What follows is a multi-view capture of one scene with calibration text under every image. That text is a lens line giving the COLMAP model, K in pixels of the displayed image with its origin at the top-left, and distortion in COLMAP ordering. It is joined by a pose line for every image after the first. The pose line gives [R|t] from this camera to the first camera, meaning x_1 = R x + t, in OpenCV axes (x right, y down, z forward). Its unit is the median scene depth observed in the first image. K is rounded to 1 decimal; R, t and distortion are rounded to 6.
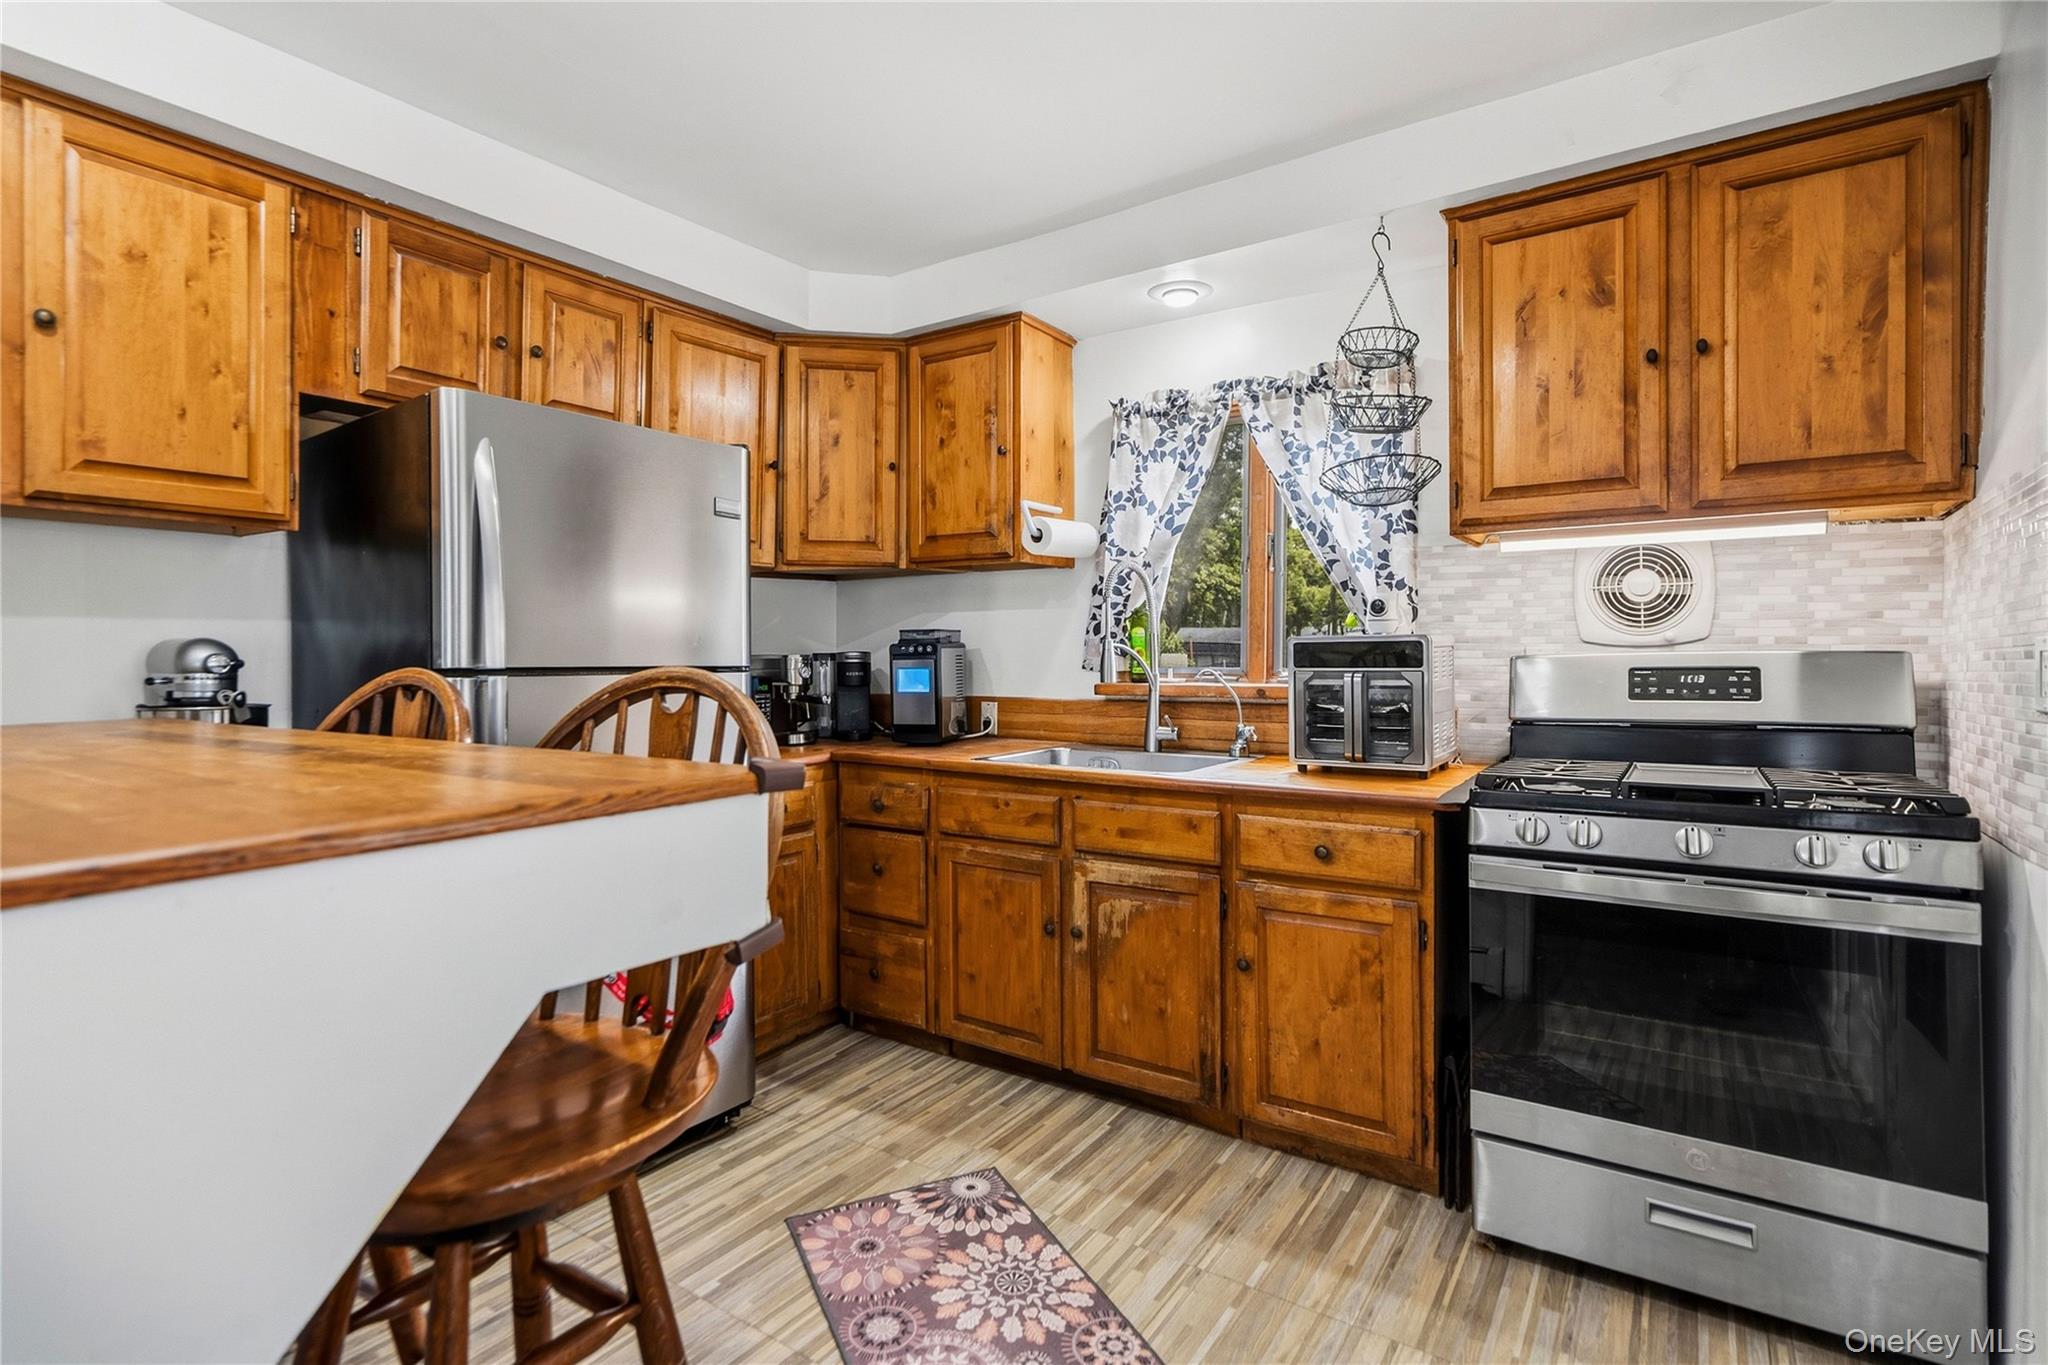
lens RADIAL K [[1012.4, 0, 971.1], [0, 1012.4, 656.7], [0, 0, 1]] dist [-0.000045, 0.001703]
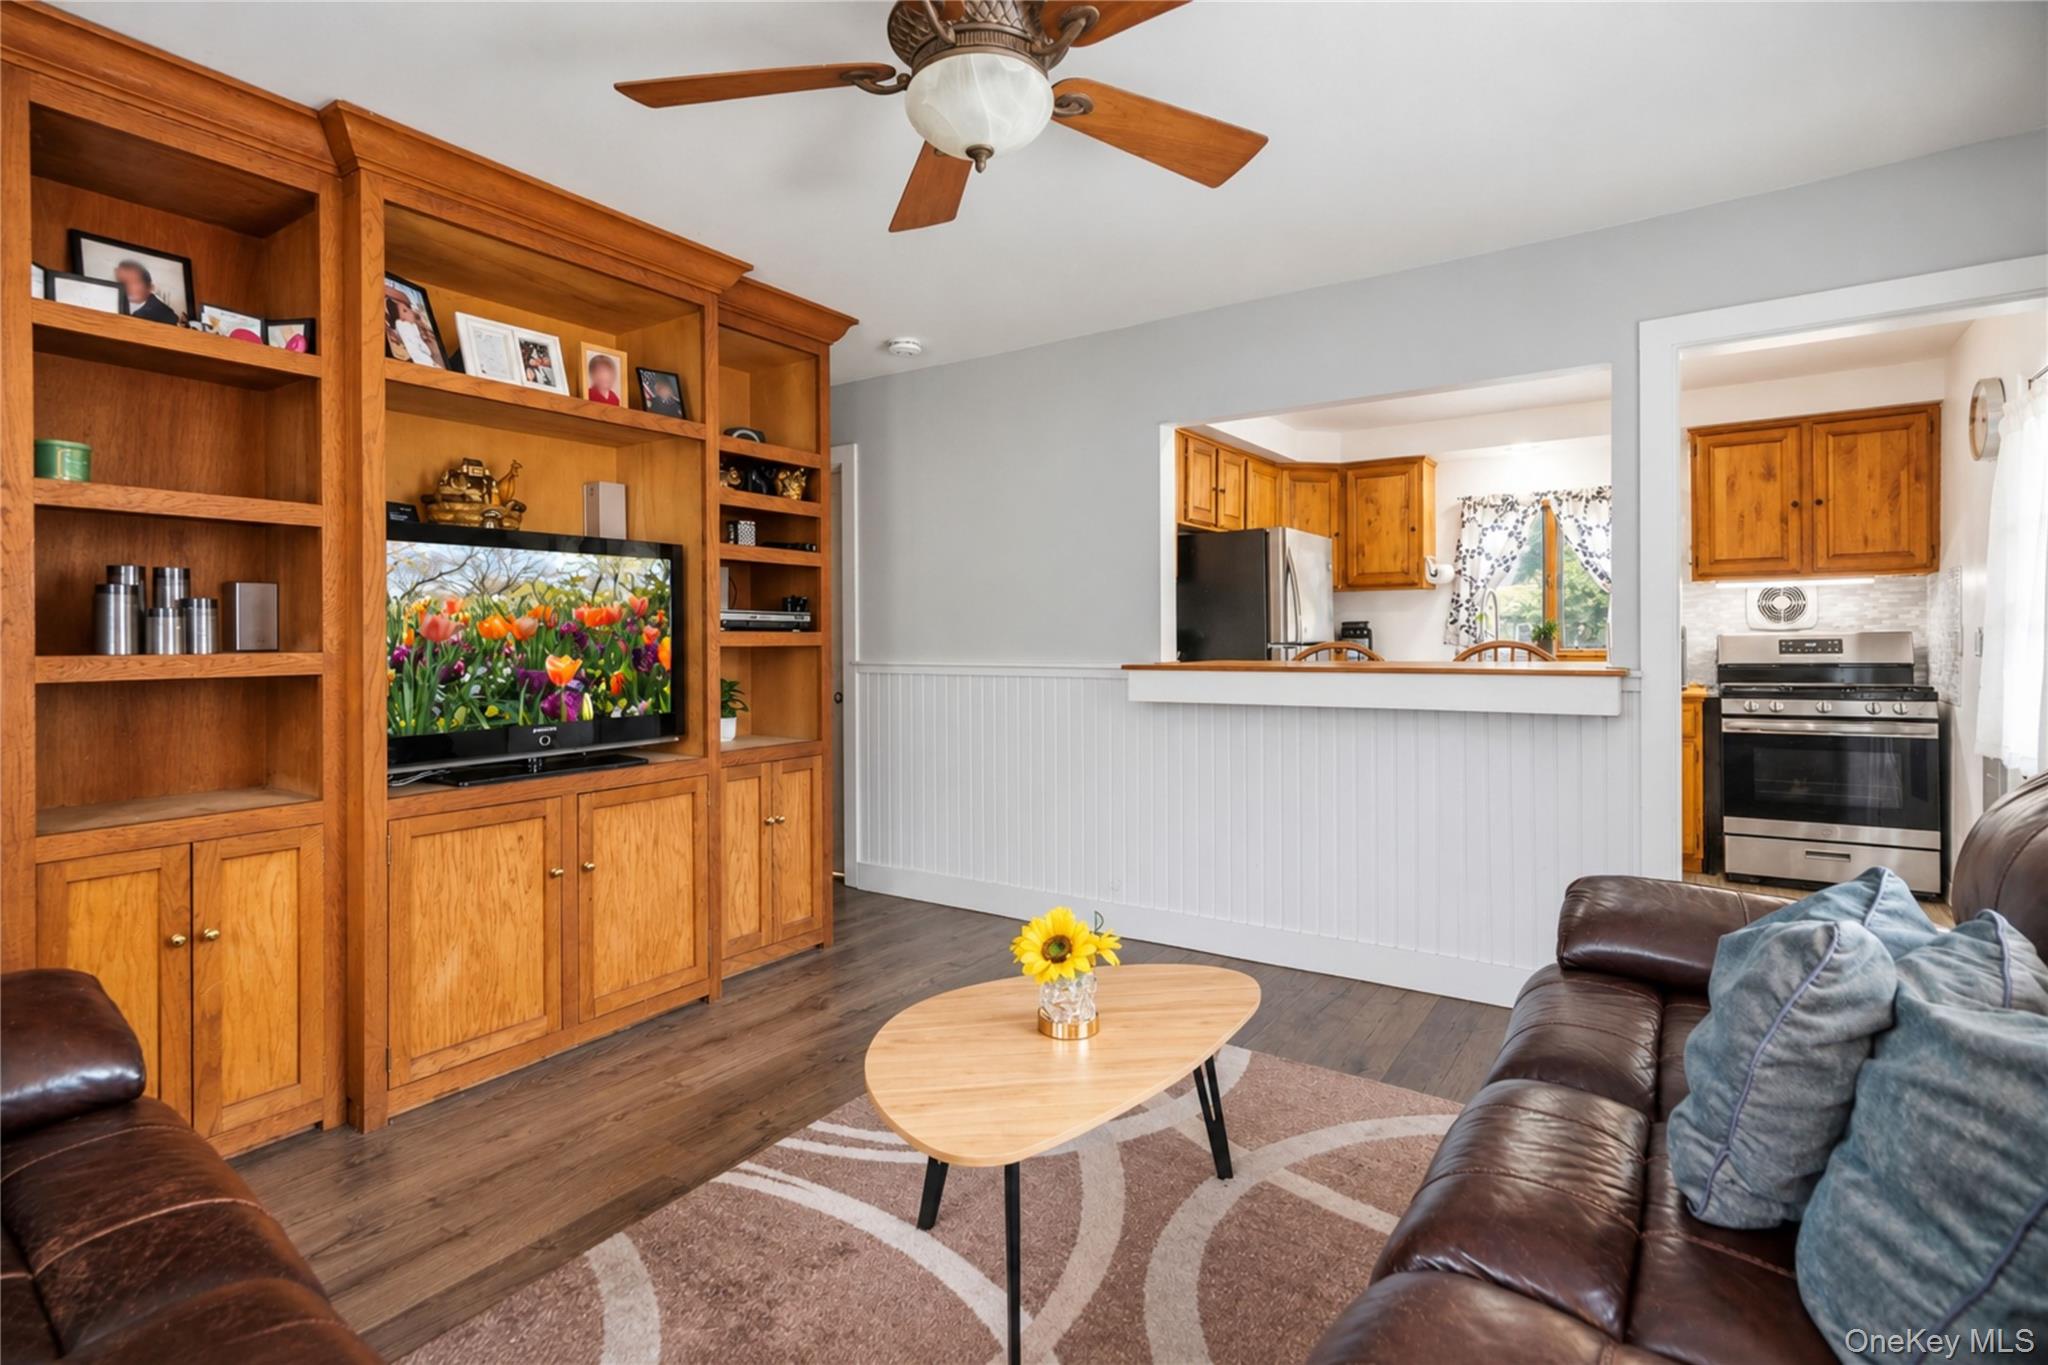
lens RADIAL K [[1045.3, 0, 881.1], [0, 1045.3, 637.9], [0, 0, 1]] dist [-0.000269, 0.001921]
pose [[0.999568, -0.006451, -0.028686, -1.302881], [0.006391, 0.999977, -0.002175, -0.000933], [0.028700, 0.001990, 0.999586, -1.399732]]
